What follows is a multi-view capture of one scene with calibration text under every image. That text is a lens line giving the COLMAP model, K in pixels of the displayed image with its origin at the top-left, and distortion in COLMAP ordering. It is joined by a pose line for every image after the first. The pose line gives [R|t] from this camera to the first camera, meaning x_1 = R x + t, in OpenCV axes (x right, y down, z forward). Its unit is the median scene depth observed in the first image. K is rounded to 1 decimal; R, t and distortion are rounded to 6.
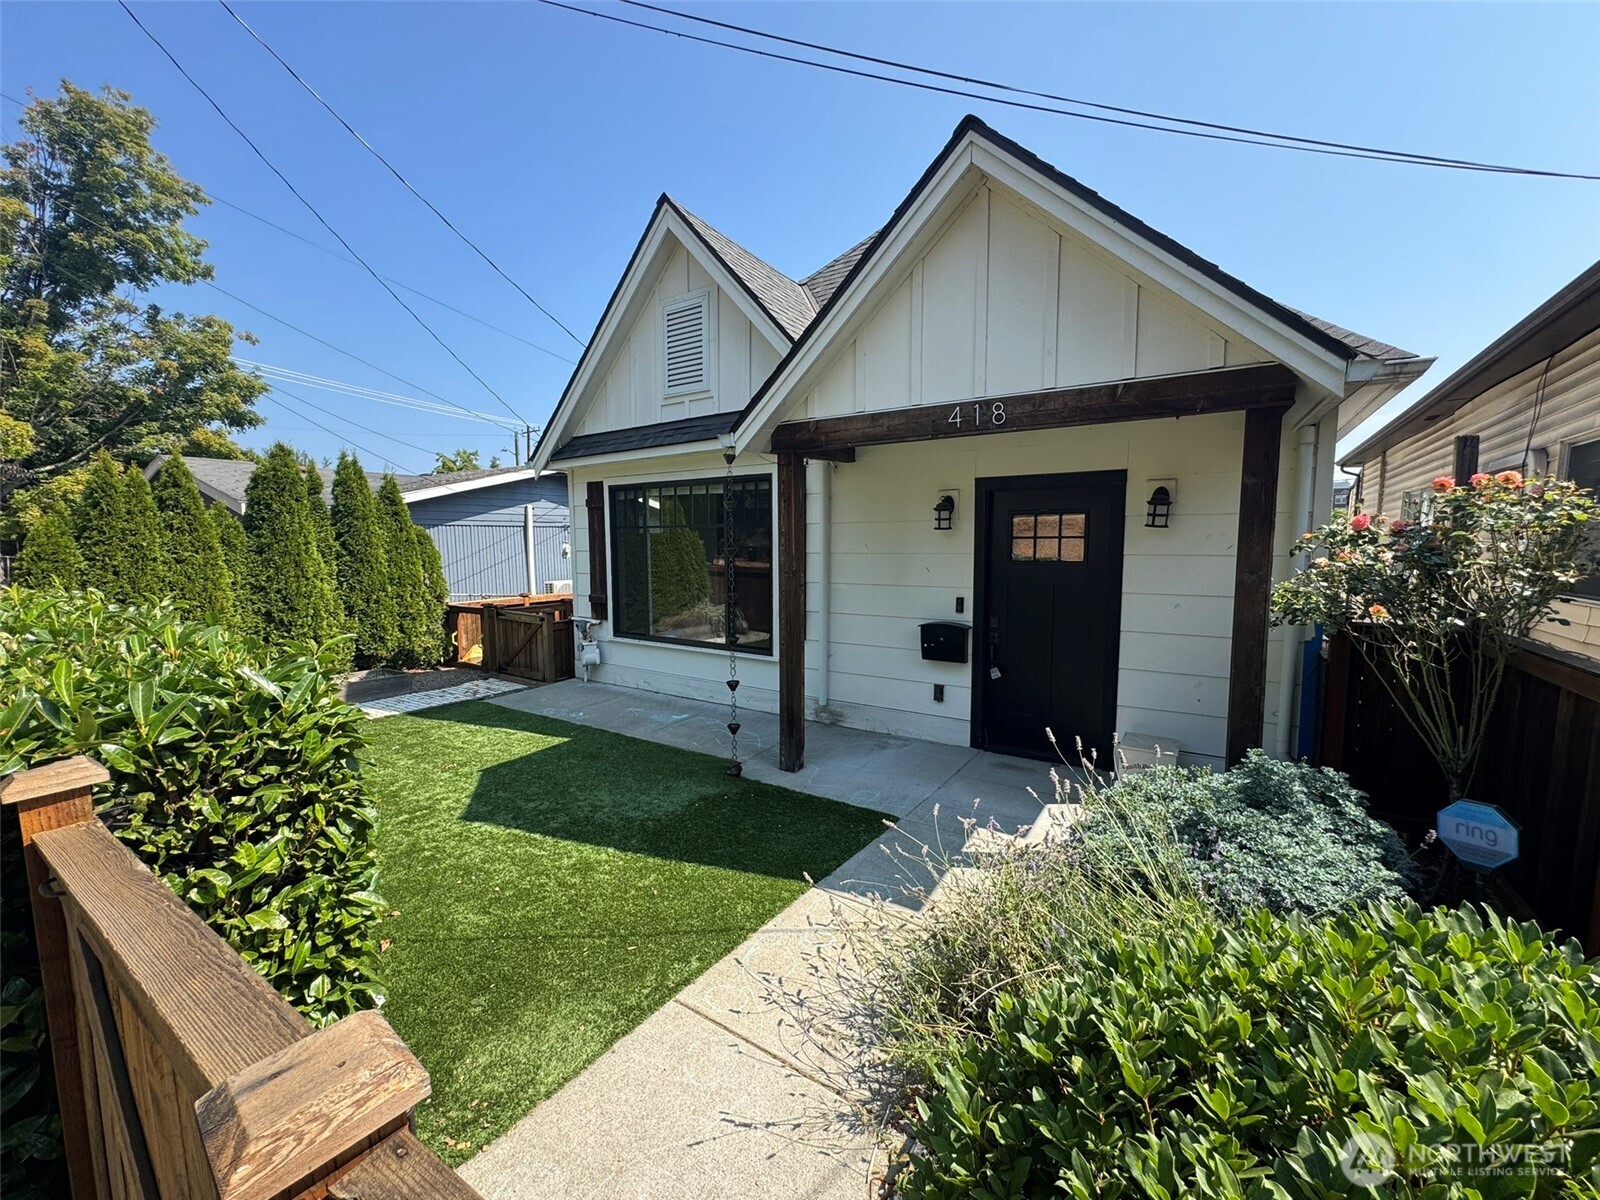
lens RADIAL K [[638.5, 0, 801.9], [0, 638.5, 601.2], [0, 0, 1]] dist [-0.004348, 0.001133]
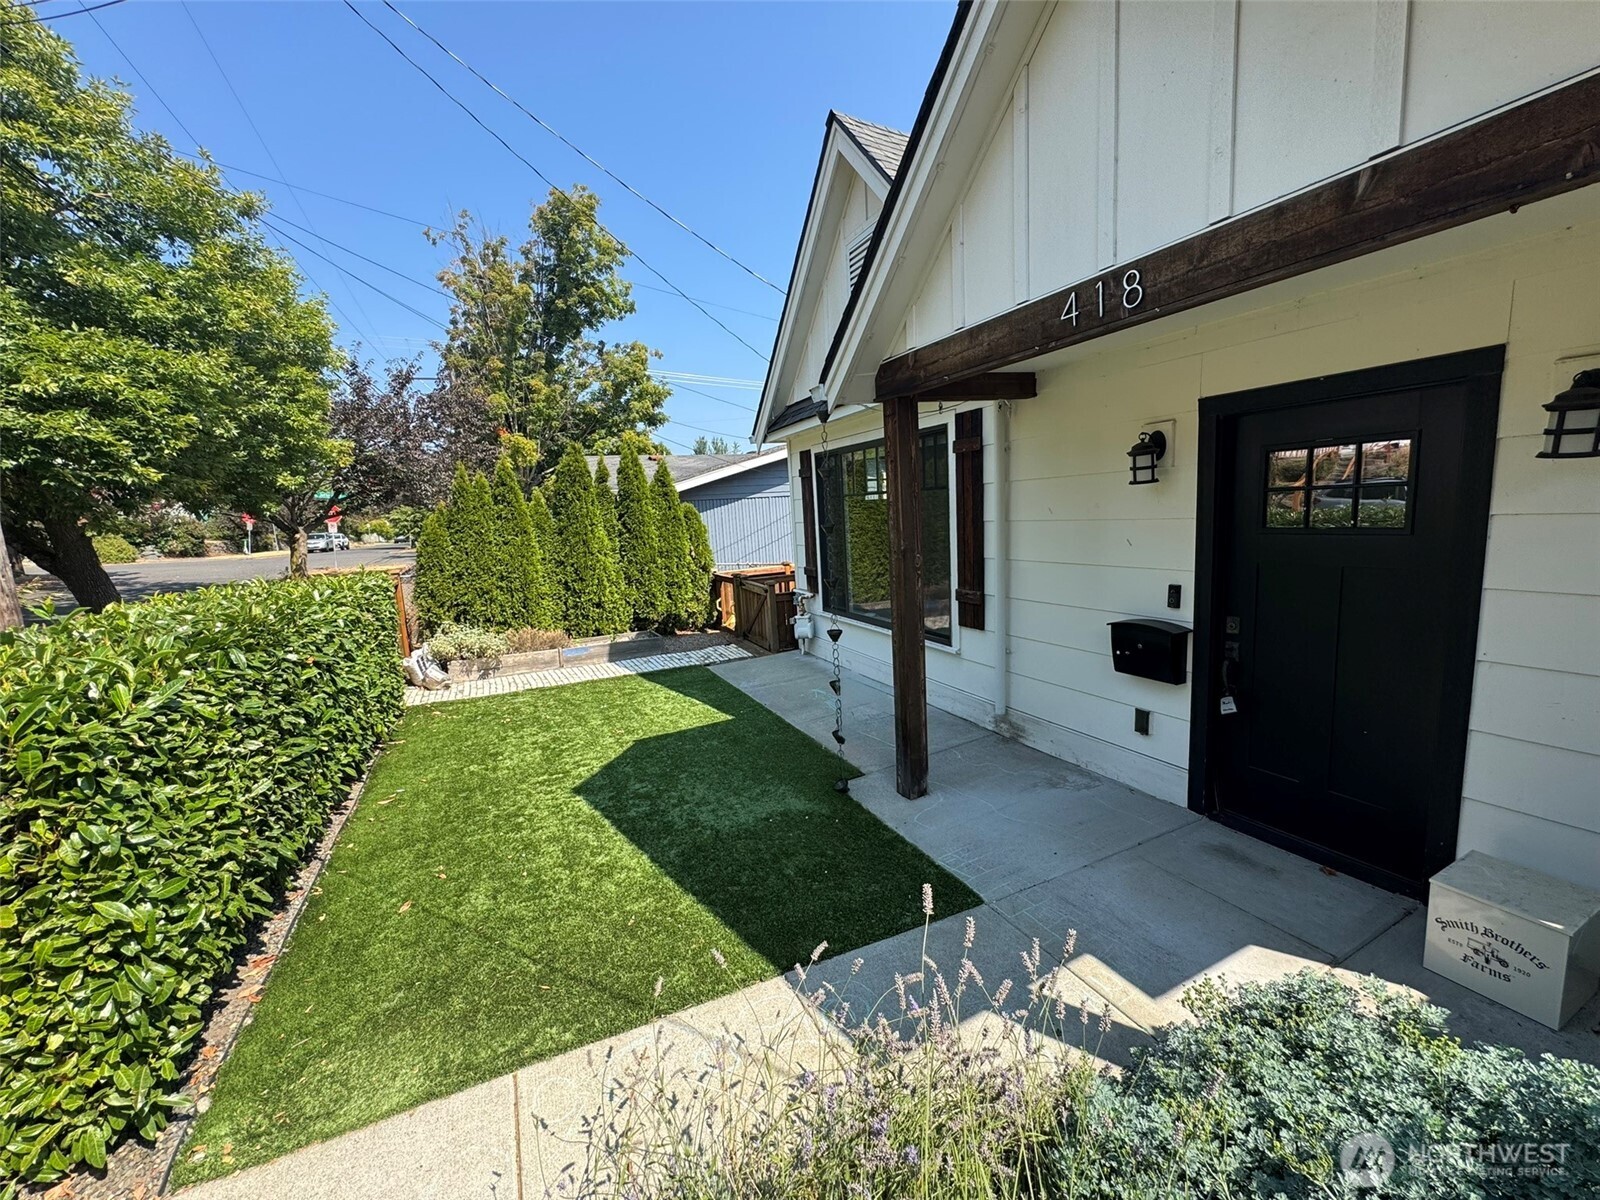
lens RADIAL K [[638.5, 0, 801.4], [0, 638.5, 600.1], [0, 0, 1]] dist [-0.004348, 0.001133]
pose [[0.853289, 0.030714, -0.520534, 0.233768], [0.003127, 0.997944, 0.064010, -0.030094], [0.521430, -0.056247, 0.851438, 0.208928]]
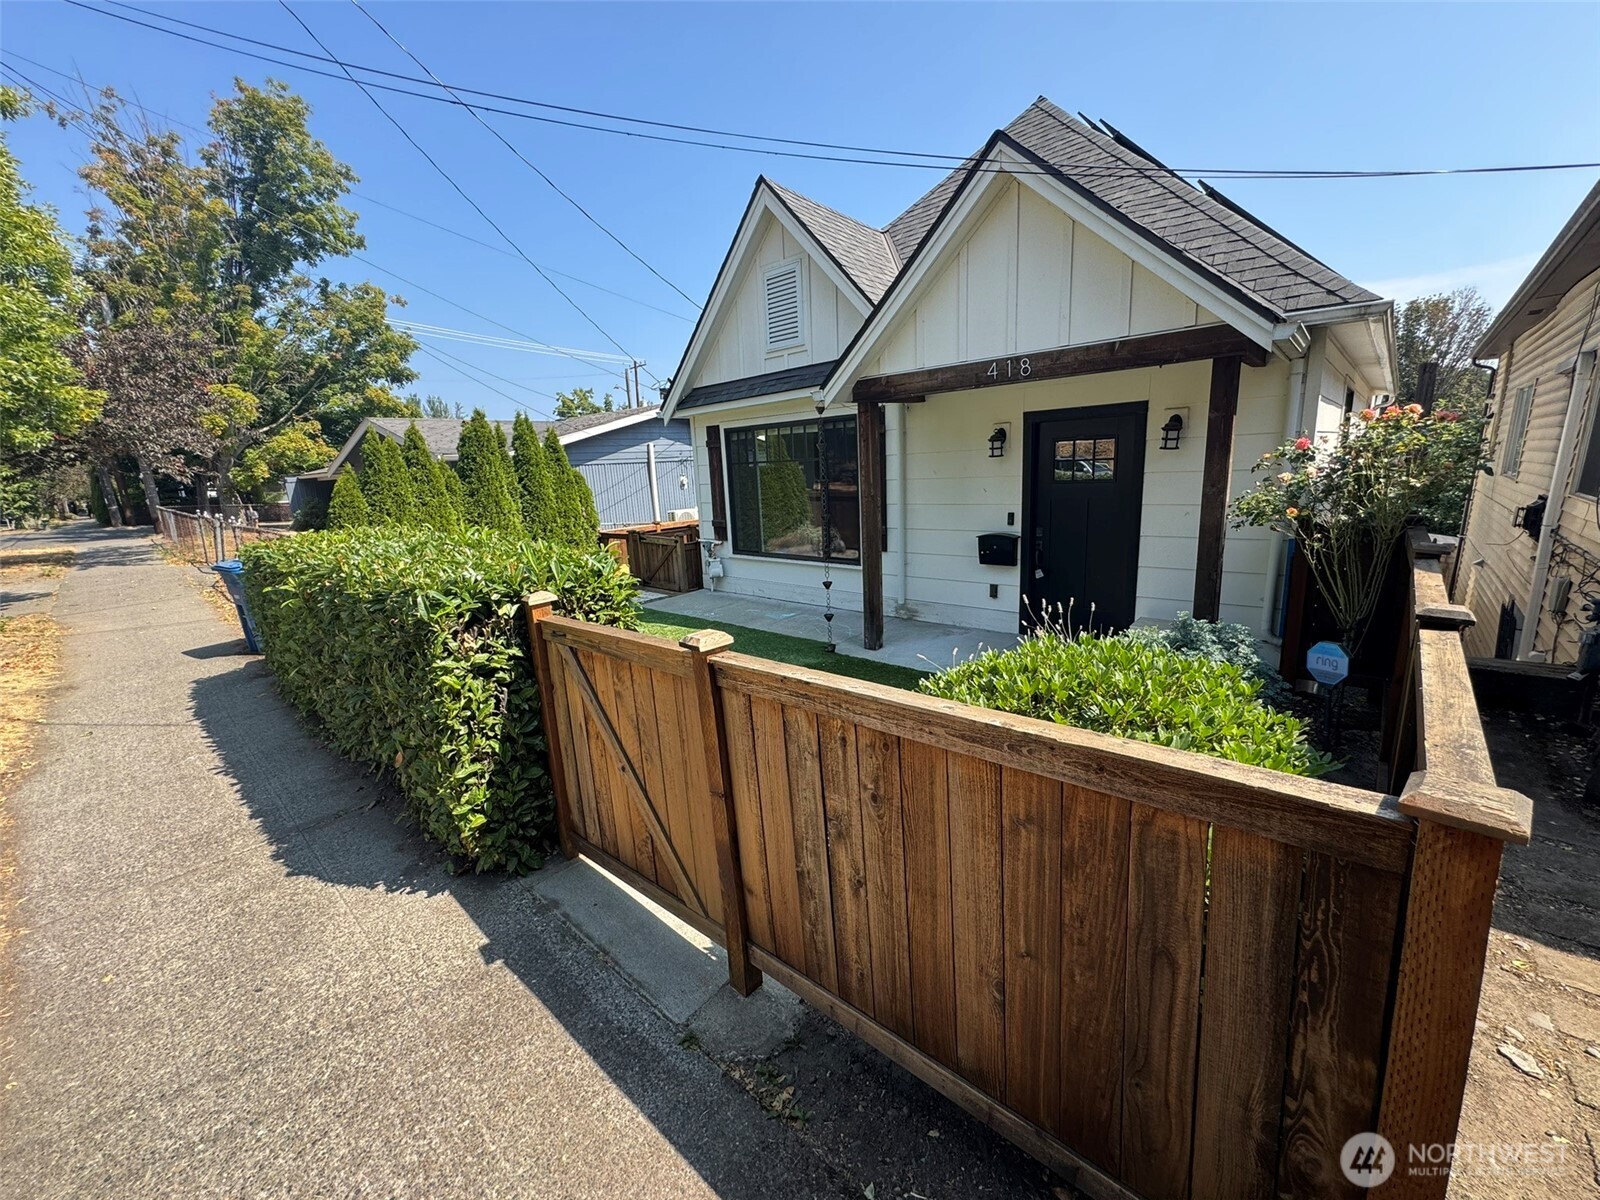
lens RADIAL K [[638.5, 0, 802.2], [0, 638.5, 601.5], [0, 0, 1]] dist [-0.004348, 0.001133]
pose [[0.986972, -0.009575, -0.160608, 0.042679], [0.028795, 0.992623, 0.117774, 0.006919], [0.158295, -0.120865, 0.979966, -0.251061]]
